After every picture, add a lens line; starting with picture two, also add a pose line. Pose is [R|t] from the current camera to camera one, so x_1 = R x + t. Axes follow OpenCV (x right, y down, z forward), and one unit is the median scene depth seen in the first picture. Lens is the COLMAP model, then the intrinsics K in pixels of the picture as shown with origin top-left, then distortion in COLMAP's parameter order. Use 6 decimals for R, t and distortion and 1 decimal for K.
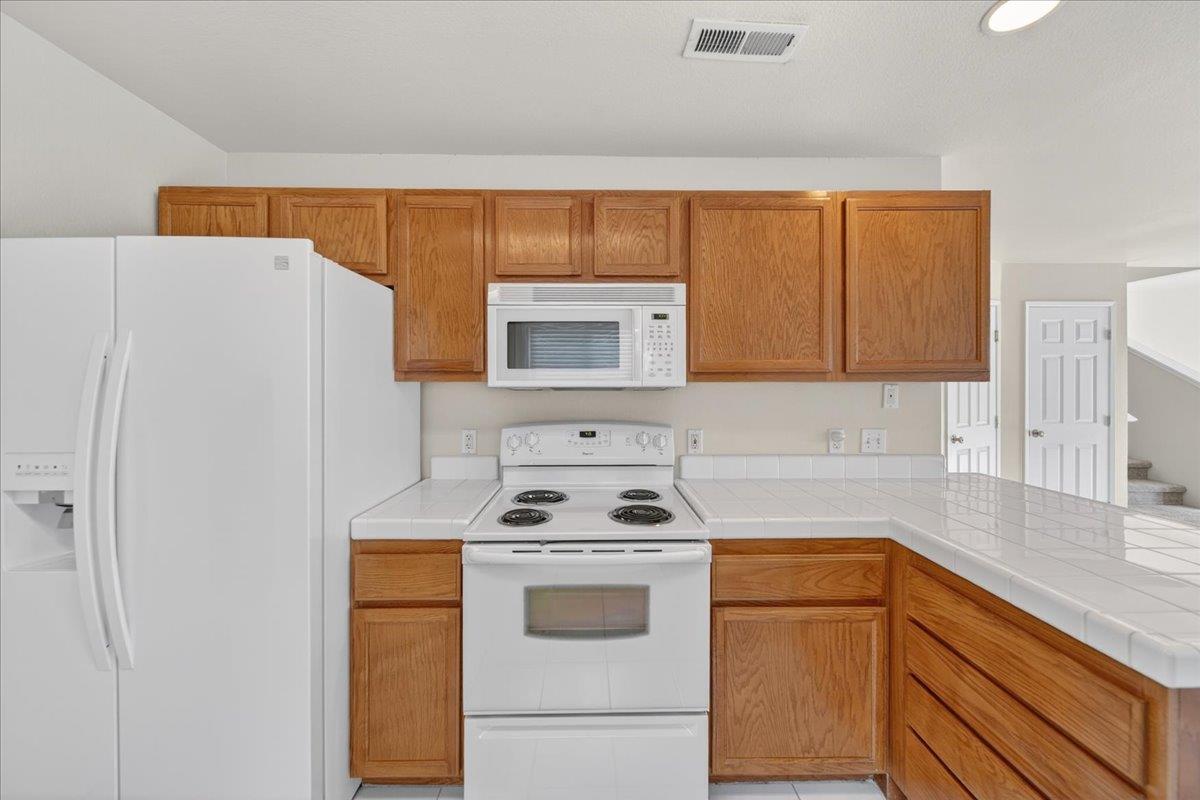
lens RADIAL K [[424.6, 0, 599.7], [0, 424.6, 385.2], [0, 0, 1]] dist [0.001438, -0.000051]
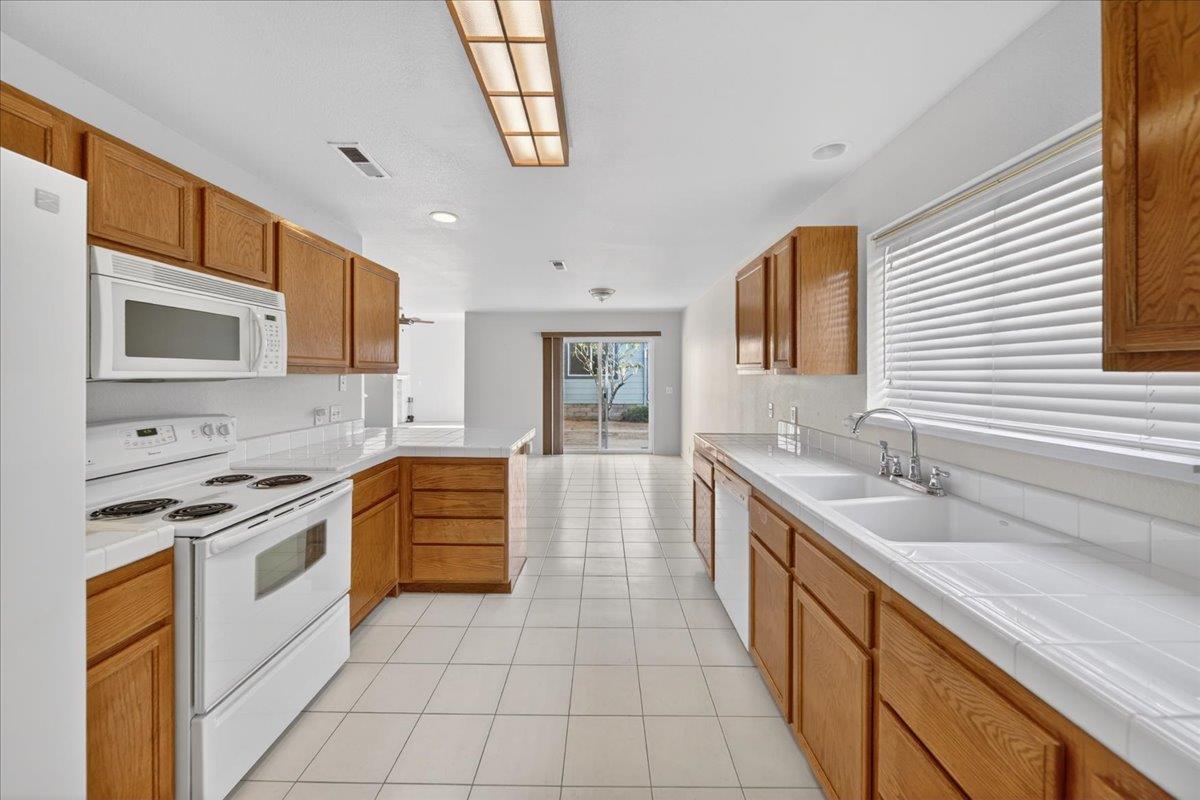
lens RADIAL K [[432.1, 0, 599.4], [0, 432.1, 373.6], [0, 0, 1]] dist [0.000346, -0.000397]
pose [[0.023372, 0.003056, 0.999722, -1.038852], [0.002965, 0.999991, -0.003126, 0.000325], [-0.999722, 0.003037, 0.023363, 0.056290]]
